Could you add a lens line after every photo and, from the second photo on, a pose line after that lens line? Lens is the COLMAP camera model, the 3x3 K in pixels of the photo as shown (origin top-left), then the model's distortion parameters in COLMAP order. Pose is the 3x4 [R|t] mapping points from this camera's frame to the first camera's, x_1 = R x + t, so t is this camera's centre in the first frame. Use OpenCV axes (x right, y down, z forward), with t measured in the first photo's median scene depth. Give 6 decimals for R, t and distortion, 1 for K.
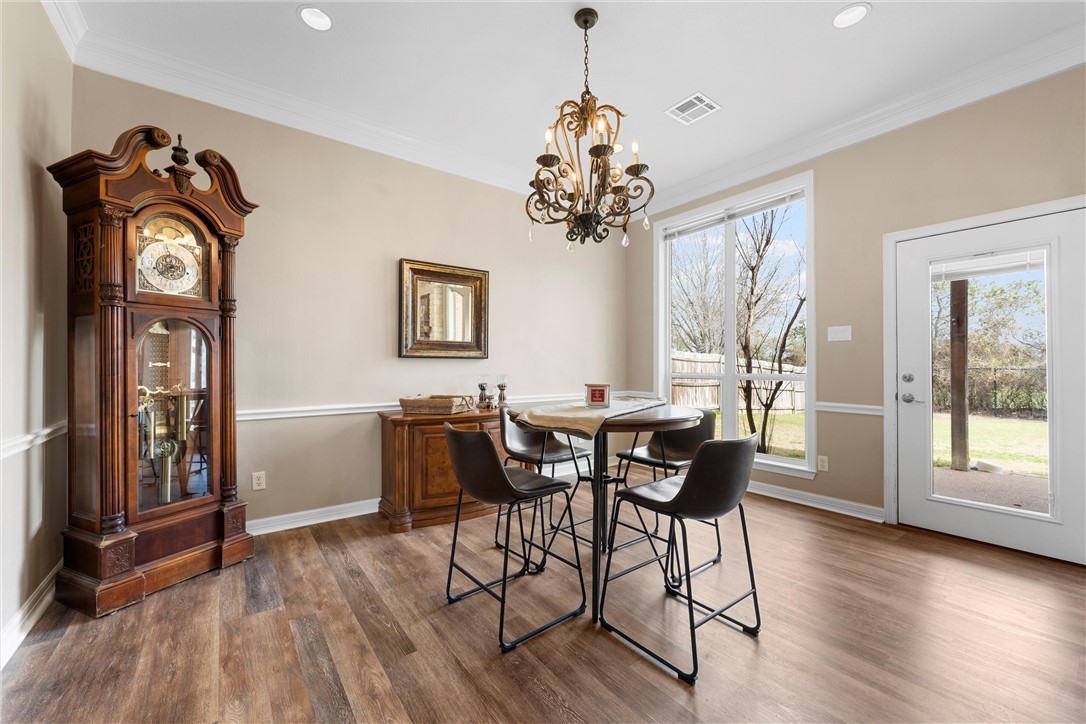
lens RADIAL K [[431.8, 0, 543.0], [0, 431.8, 362.0], [0, 0, 1]] dist [-0.001366, -0.000076]
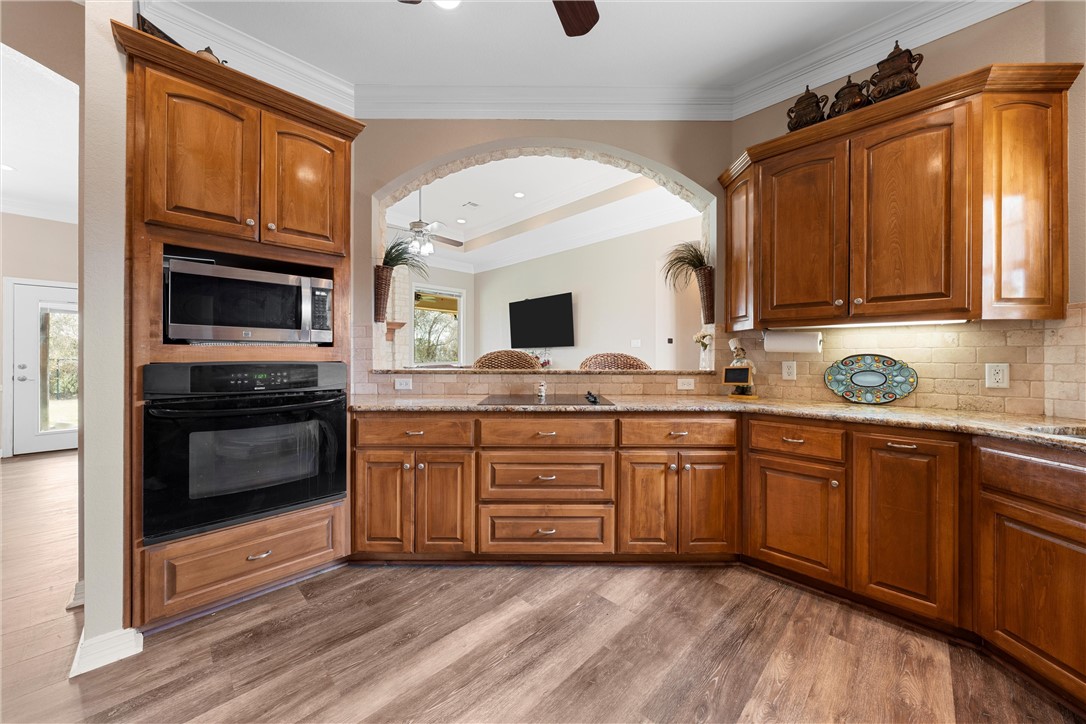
lens RADIAL K [[375.2, 0, 543.0], [0, 375.2, 362.0], [0, 0, 1]] dist [0.000101, -0.000019]
pose [[-0.162380, -0.011810, 0.986658, -1.208550], [-0.011998, 0.999878, 0.009993, -0.023602], [-0.986655, -0.010215, -0.162501, -0.974497]]
